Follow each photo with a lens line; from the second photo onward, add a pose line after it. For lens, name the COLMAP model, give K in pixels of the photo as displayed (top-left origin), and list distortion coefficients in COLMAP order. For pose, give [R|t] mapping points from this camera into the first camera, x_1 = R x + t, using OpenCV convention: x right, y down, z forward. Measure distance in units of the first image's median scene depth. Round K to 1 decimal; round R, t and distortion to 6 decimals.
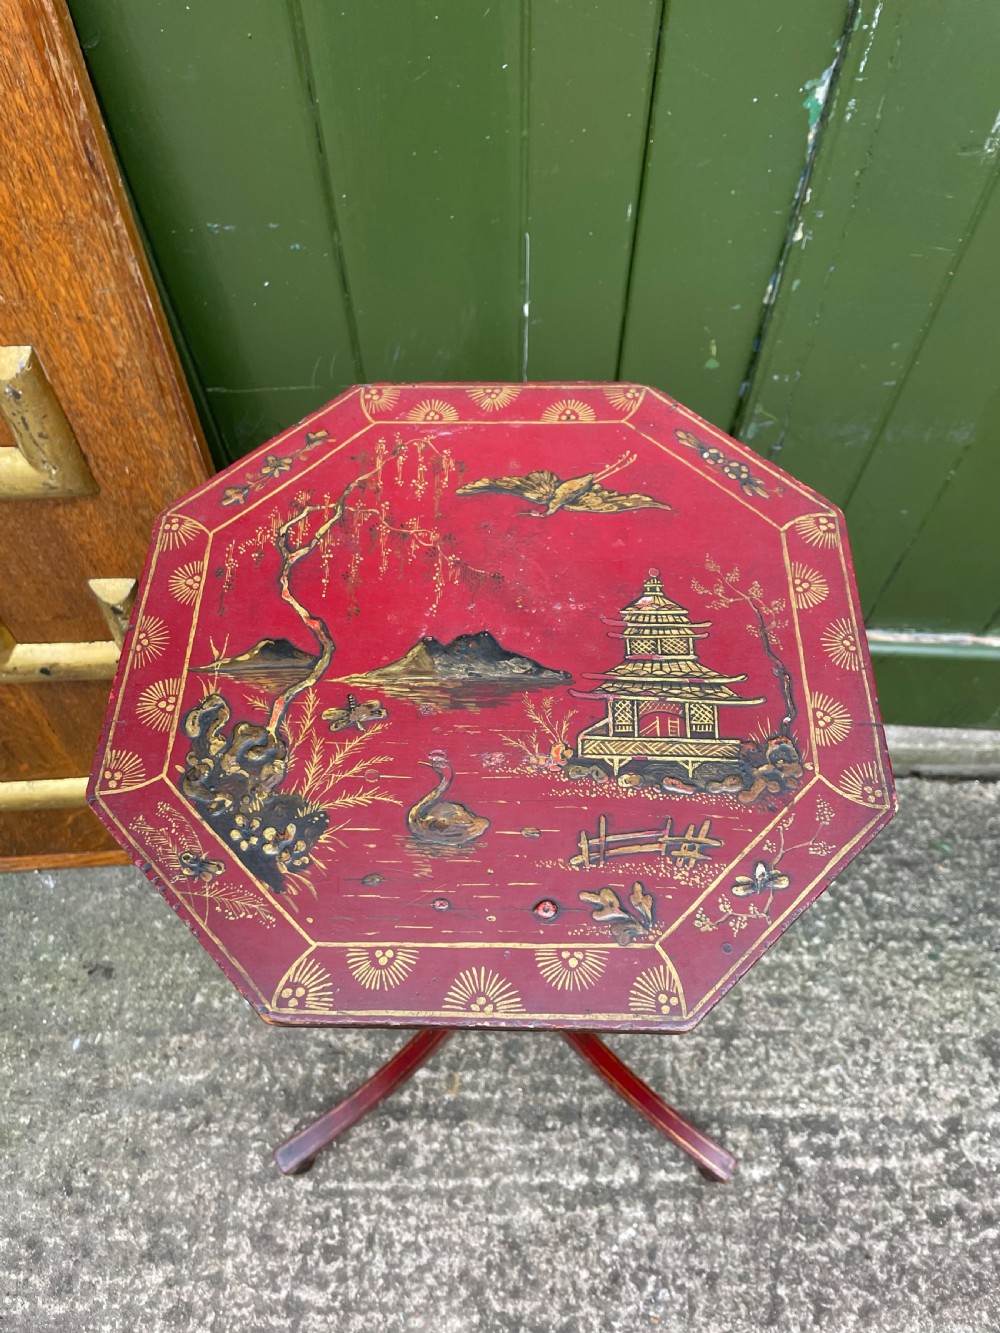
lens RADIAL K [[1023.7, 0, 509.8], [0, 1023.7, 665.0], [0, 0, 1]] dist [0.086826, -0.125772]
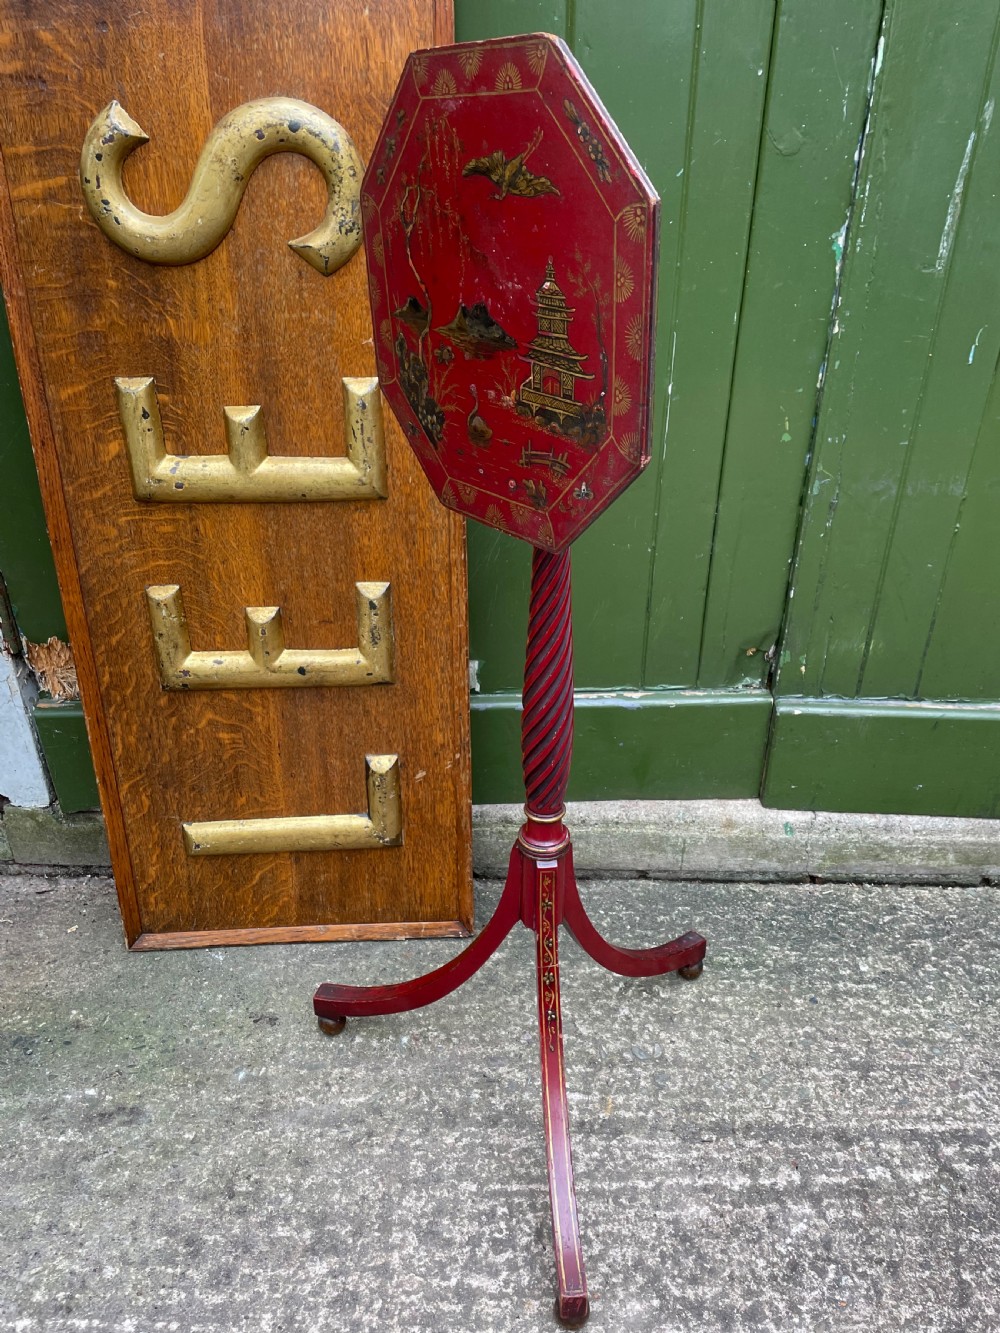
lens RADIAL K [[1023.7, 0, 511.3], [0, 1023.7, 678.2], [0, 0, 1]] dist [0.086826, -0.125772]
pose [[0.999972, 0.001369, 0.007362, -0.164697], [0.002498, 0.865813, -0.500362, 0.577327], [-0.007059, 0.500367, 0.865785, -0.111409]]
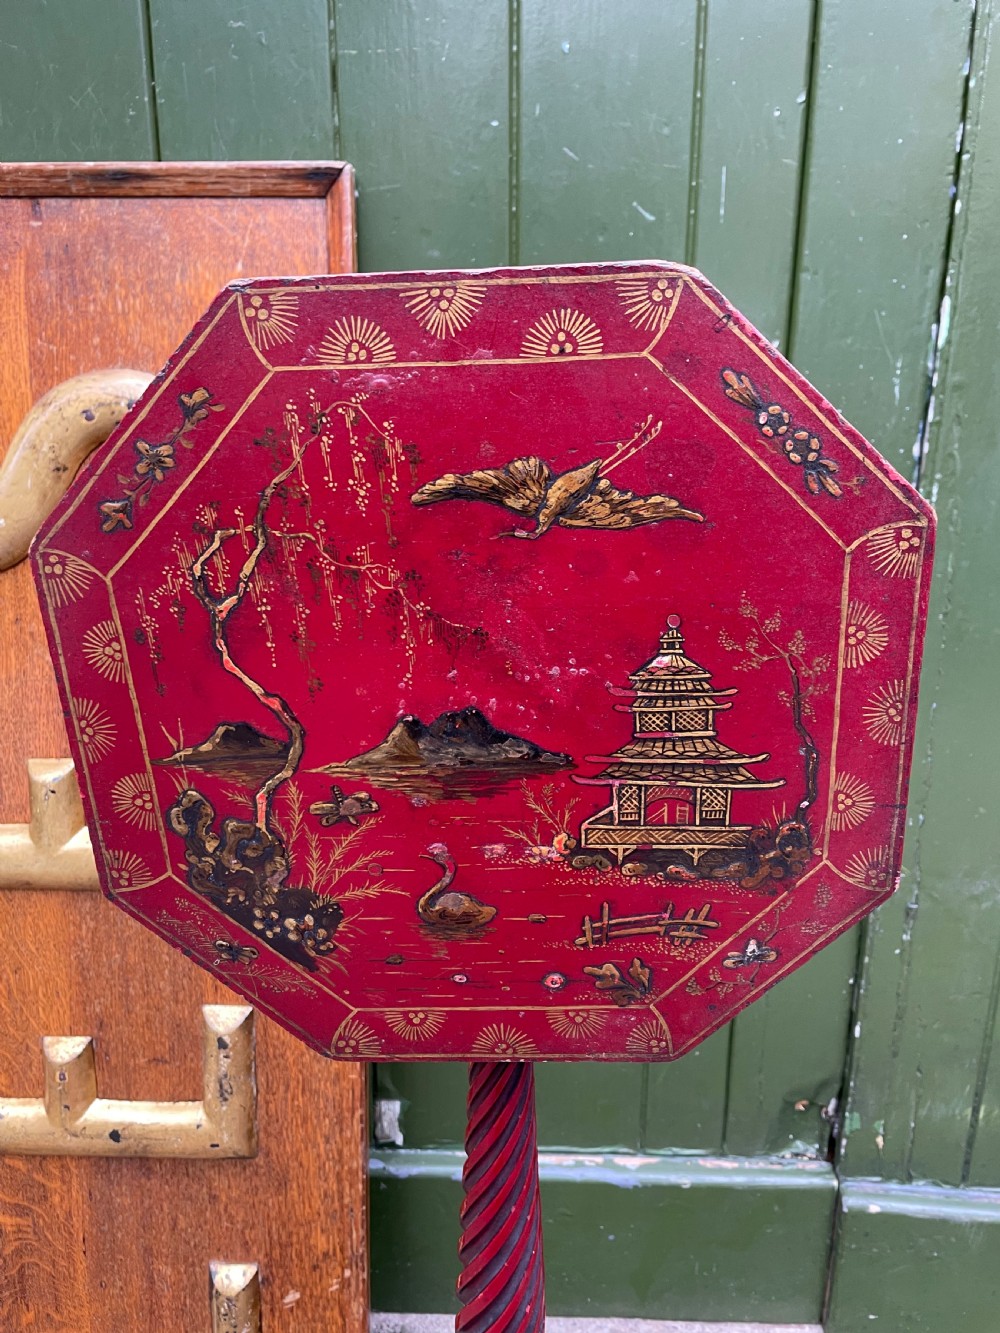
lens RADIAL K [[1025.2, 0, 513.7], [0, 1025.2, 657.6], [0, 0, 1]] dist [0.073582, -0.112711]
pose [[0.997742, 0.028175, -0.060962, -0.057886], [-0.062739, 0.714879, -0.696428, 0.266686], [0.023958, 0.698680, 0.715033, 0.079015]]
